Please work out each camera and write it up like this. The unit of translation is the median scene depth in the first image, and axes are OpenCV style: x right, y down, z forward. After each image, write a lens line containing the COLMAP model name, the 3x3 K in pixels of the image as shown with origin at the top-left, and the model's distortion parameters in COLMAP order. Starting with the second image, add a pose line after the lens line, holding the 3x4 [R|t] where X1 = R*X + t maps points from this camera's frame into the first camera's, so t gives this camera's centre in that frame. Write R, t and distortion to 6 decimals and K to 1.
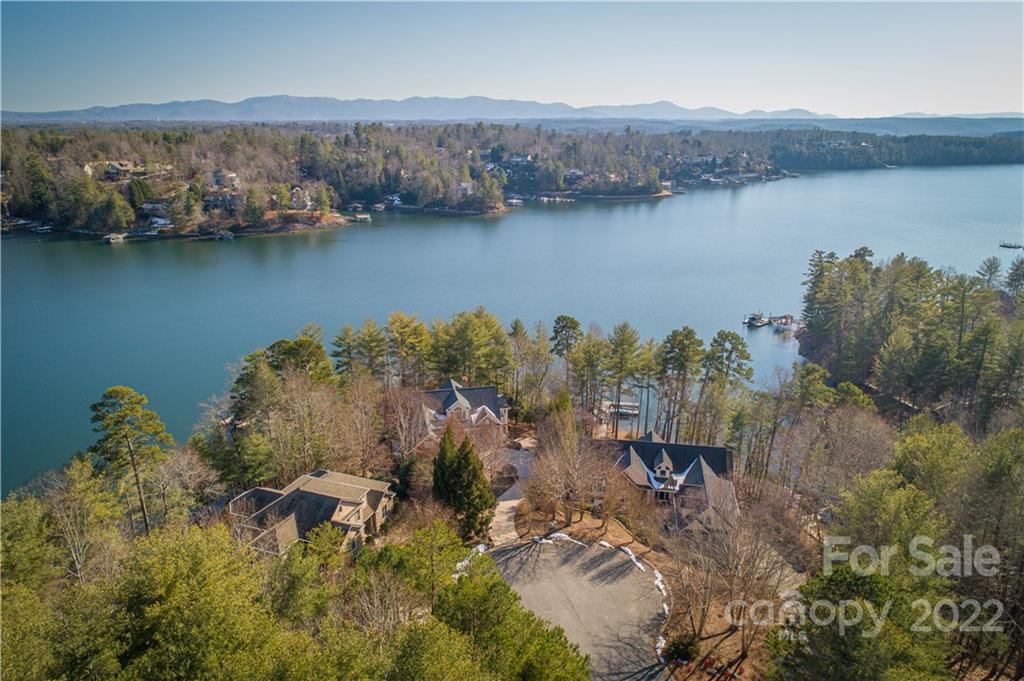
lens RADIAL K [[698.2, 0, 511.1], [0, 698.2, 338.3], [0, 0, 1]] dist [0.000214, 0.007983]
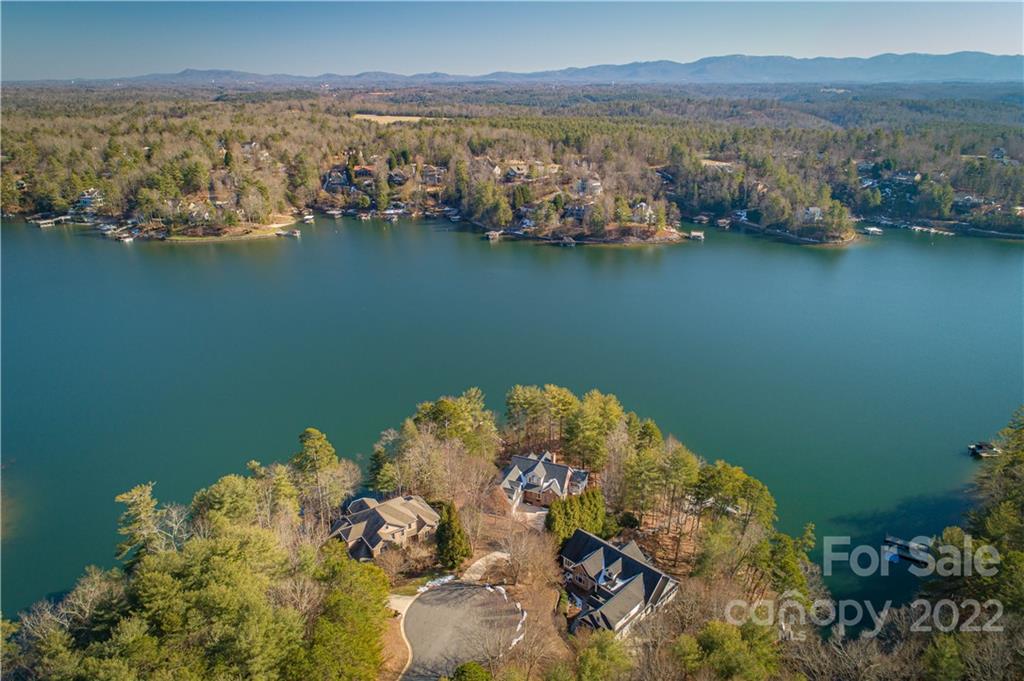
lens RADIAL K [[698.2, 0, 511.1], [0, 698.2, 338.3], [0, 0, 1]] dist [0.000214, 0.007983]
pose [[0.825470, 0.203094, -0.526642, 0.160670], [-0.172280, 0.979157, 0.107566, -0.088862], [0.537512, 0.001938, 0.843254, -0.063872]]
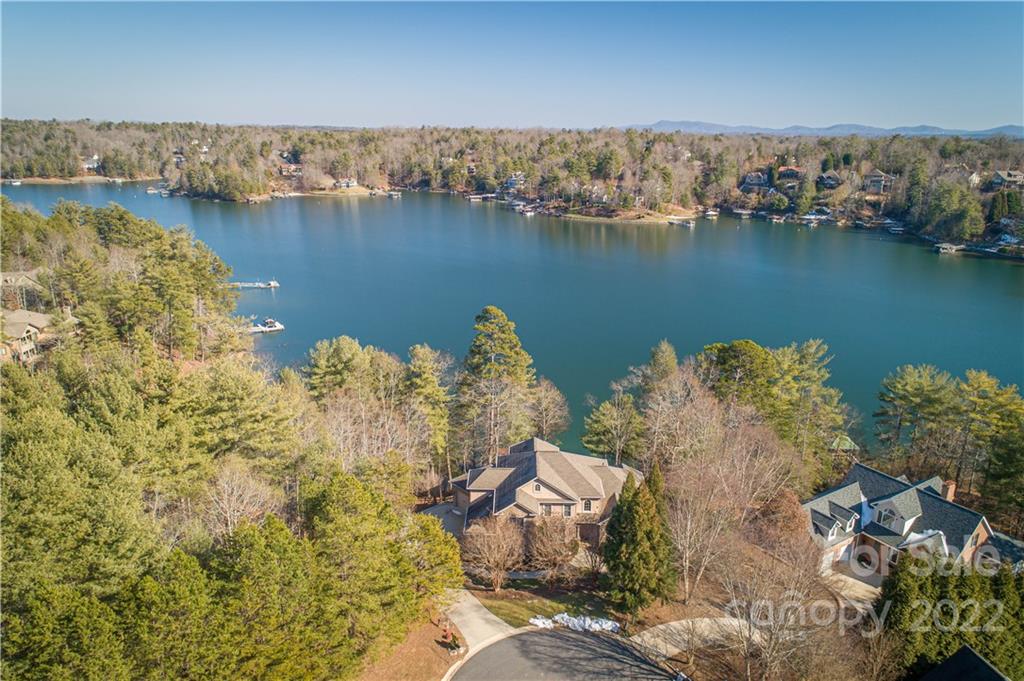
lens RADIAL K [[698.2, 0, 511.1], [0, 698.2, 338.3], [0, 0, 1]] dist [0.000214, 0.007983]
pose [[0.346743, 0.277880, -0.895852, 0.098613], [-0.296180, 0.938678, 0.176526, -0.018590], [0.889970, 0.204124, 0.407783, 0.100312]]
